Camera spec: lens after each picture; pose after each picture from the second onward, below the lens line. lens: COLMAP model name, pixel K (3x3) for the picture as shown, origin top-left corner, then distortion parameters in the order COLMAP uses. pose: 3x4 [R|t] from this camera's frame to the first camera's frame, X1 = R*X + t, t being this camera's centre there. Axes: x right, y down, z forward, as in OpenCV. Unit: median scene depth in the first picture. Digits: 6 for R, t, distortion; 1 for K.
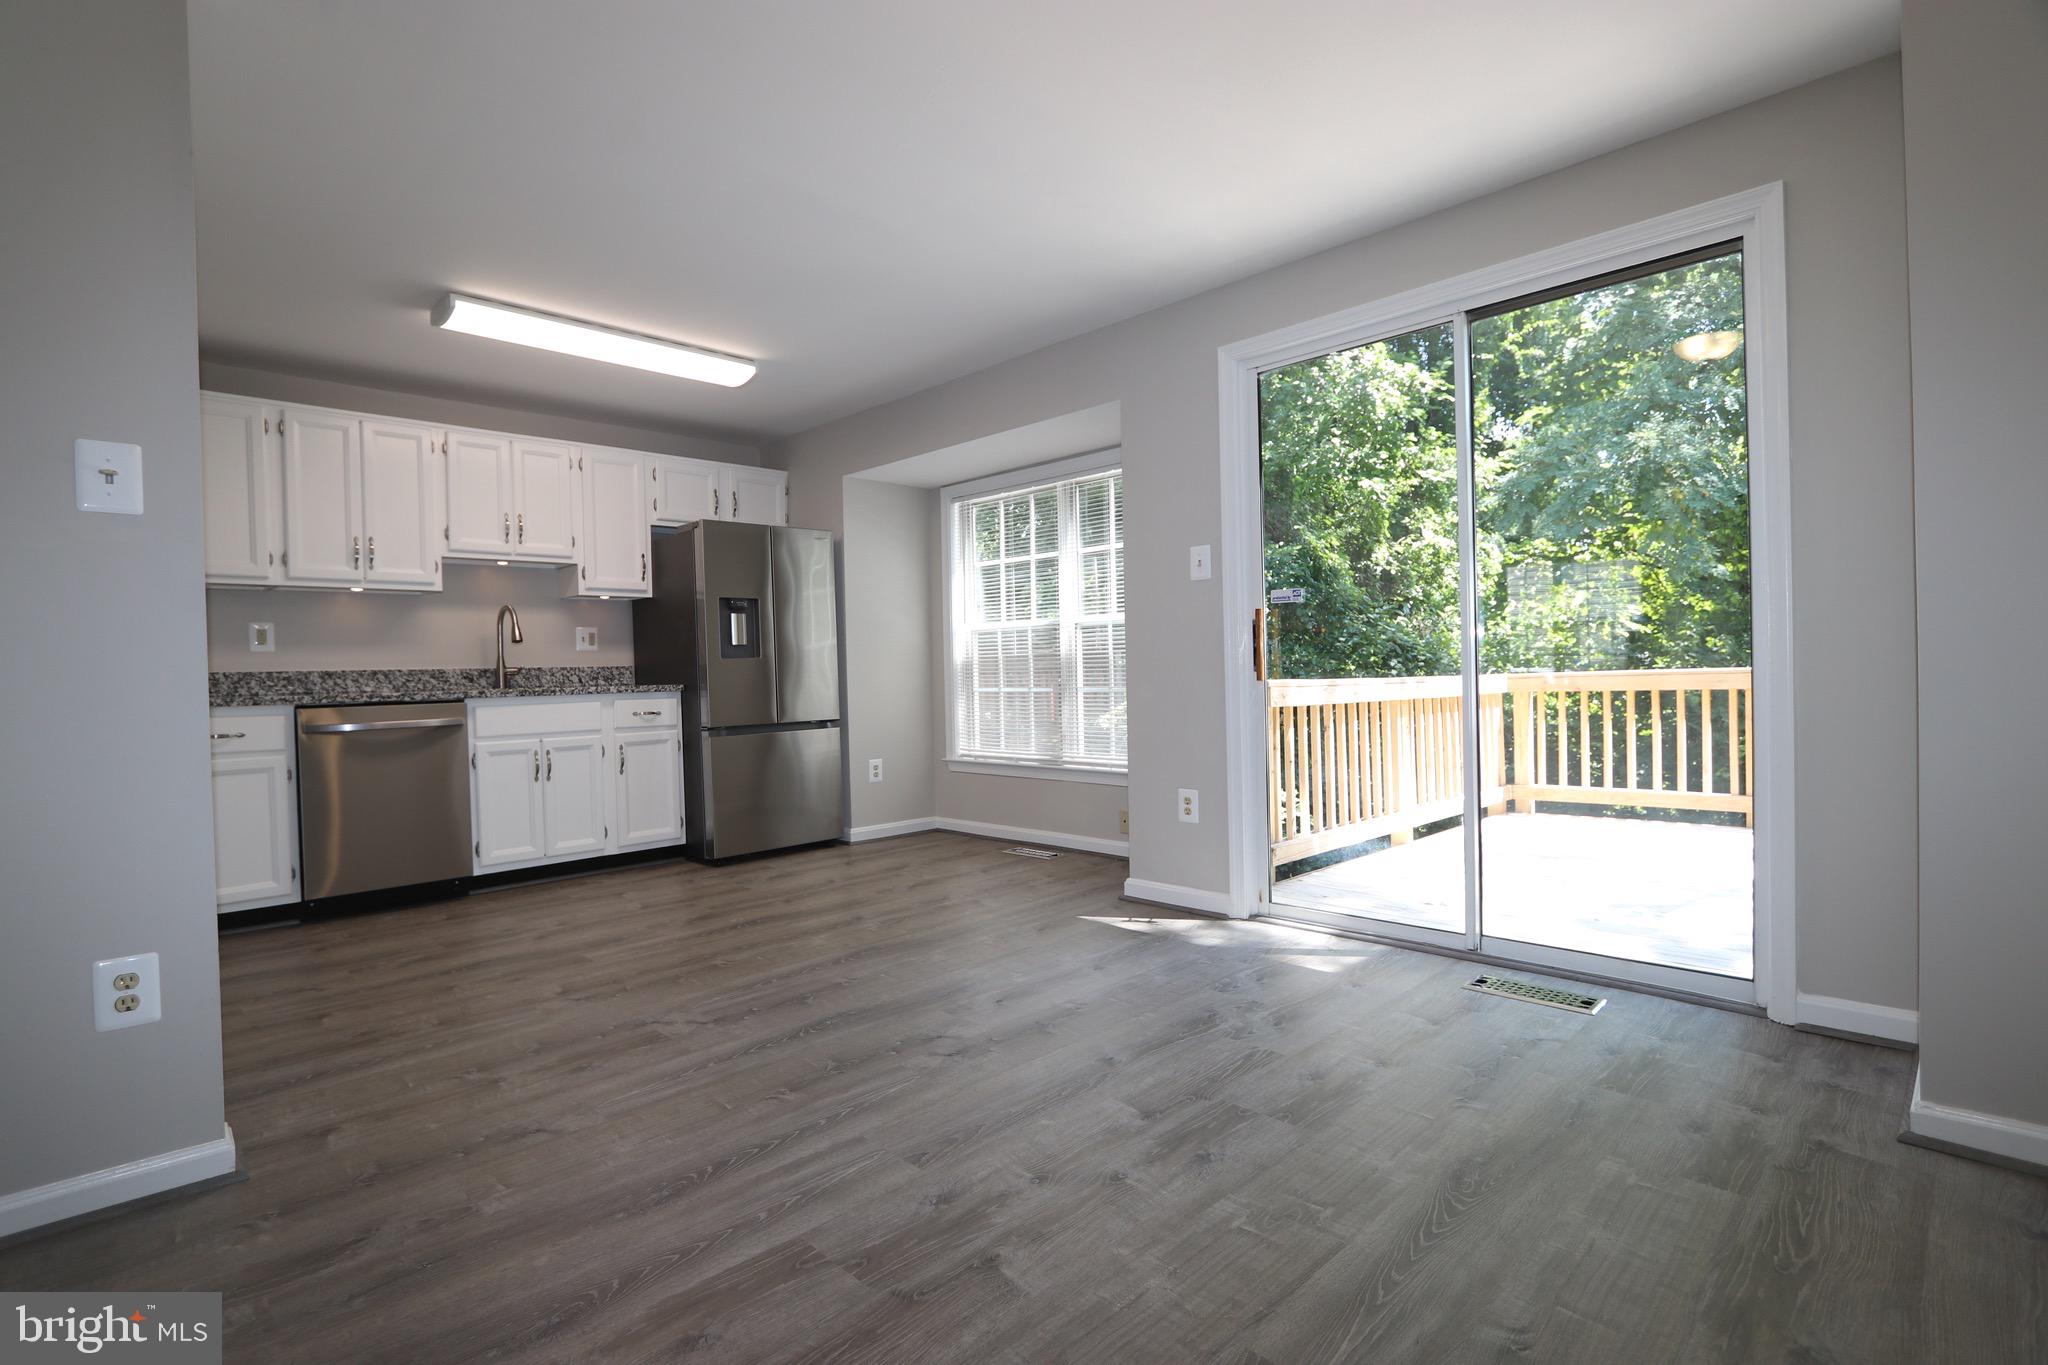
lens RADIAL K [[957.7, 0, 993.7], [0, 957.7, 683.5], [0, 0, 1]] dist [-0.017680, -0.000377]
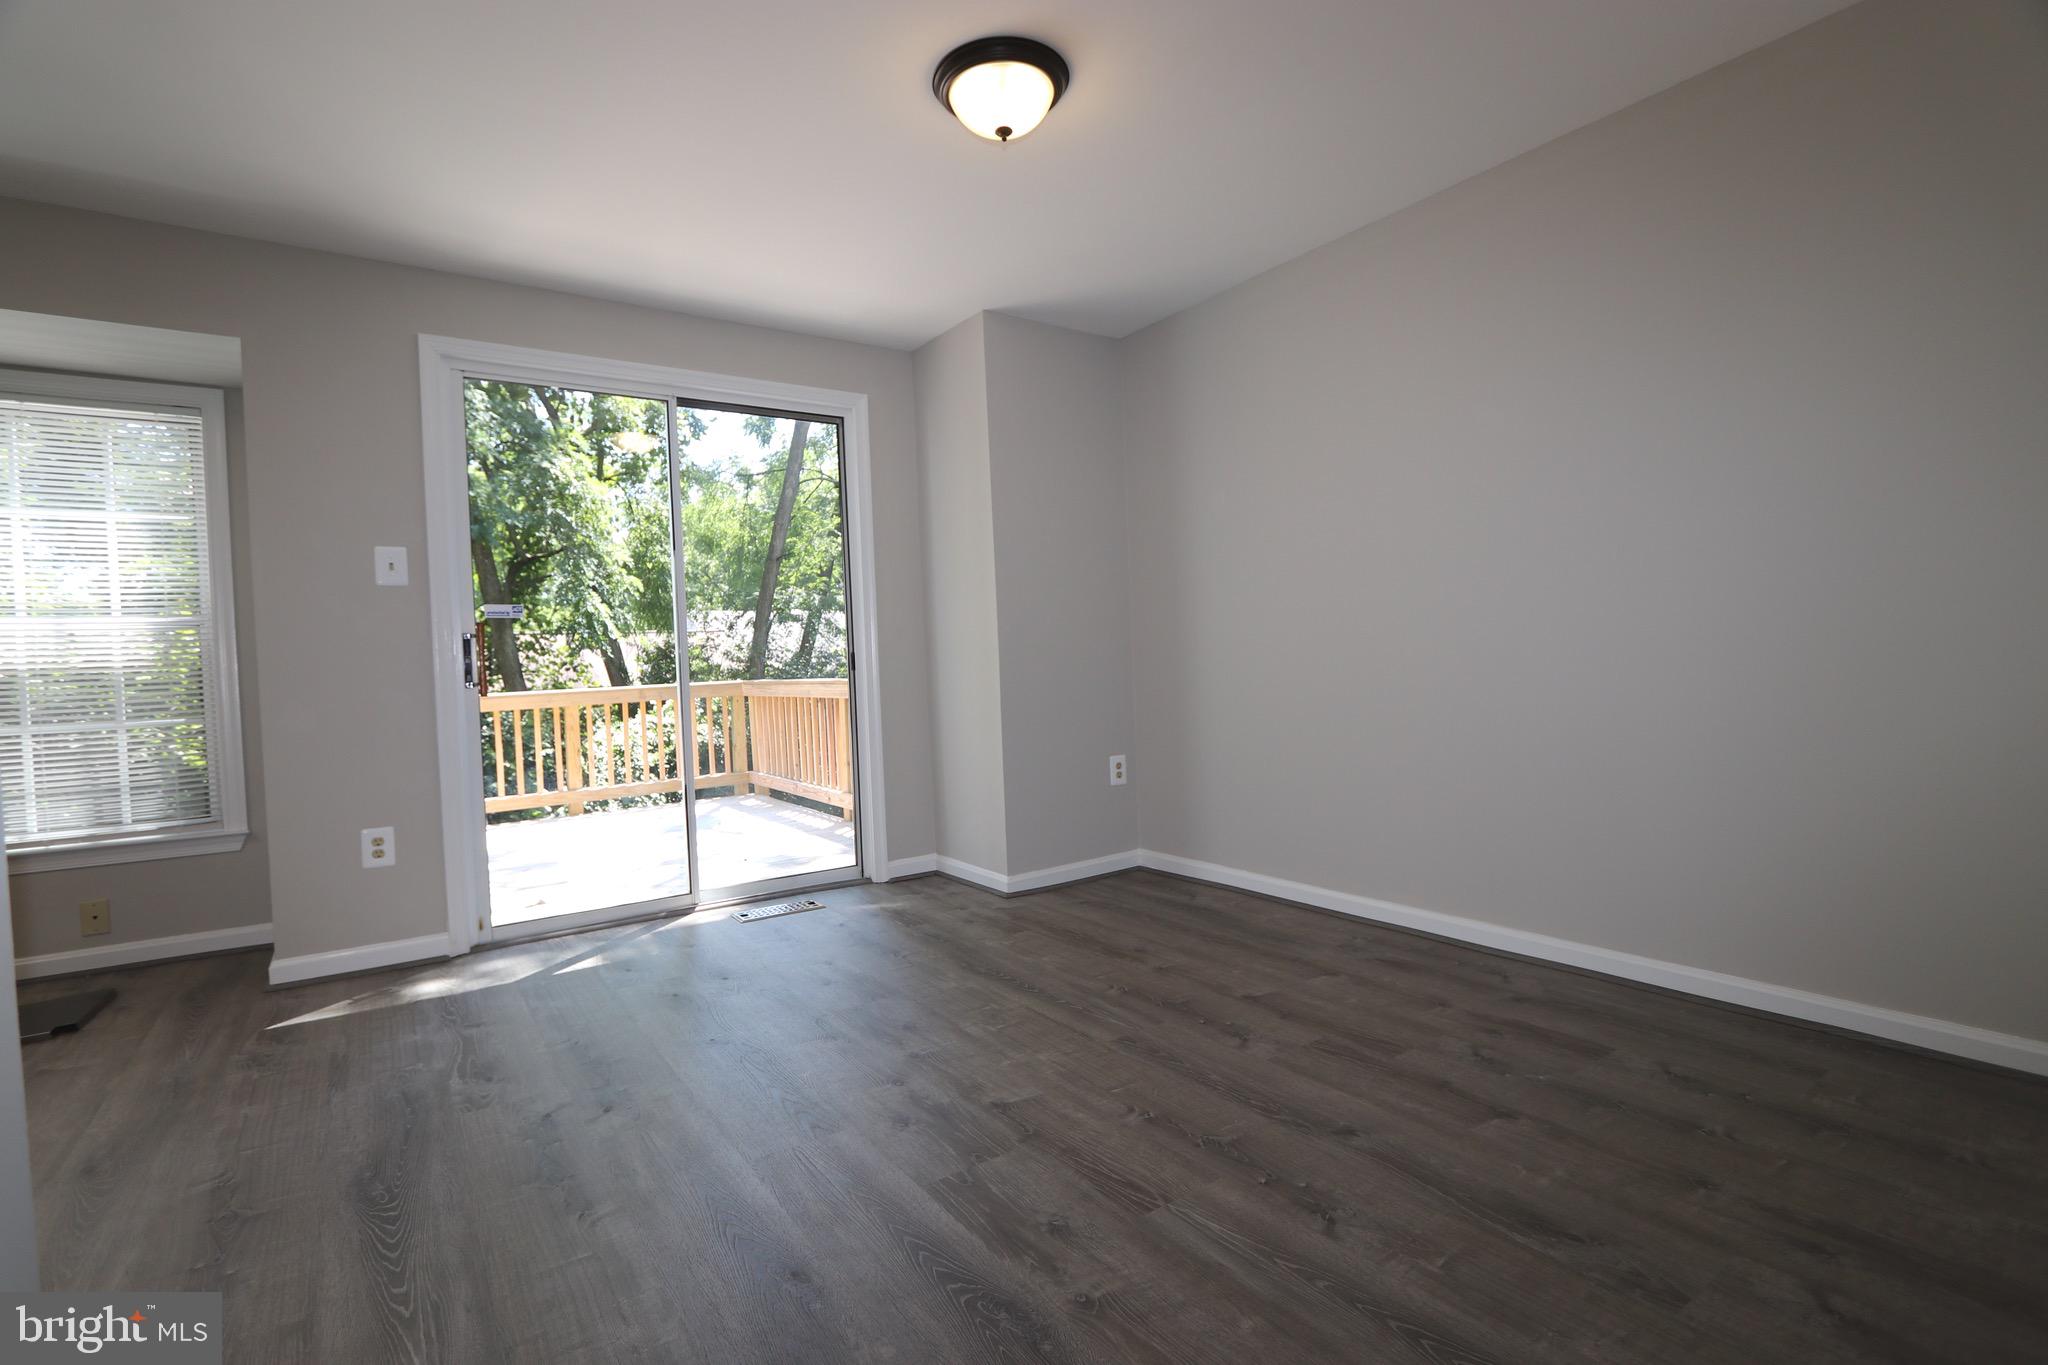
lens RADIAL K [[957.7, 0, 993.7], [0, 957.7, 683.5], [0, 0, 1]] dist [-0.017680, -0.000377]
pose [[0.172075, -0.001694, 0.985082, -0.886804], [0.044256, 0.999002, -0.006012, 0.018413], [-0.984089, 0.044630, 0.171978, 0.506180]]
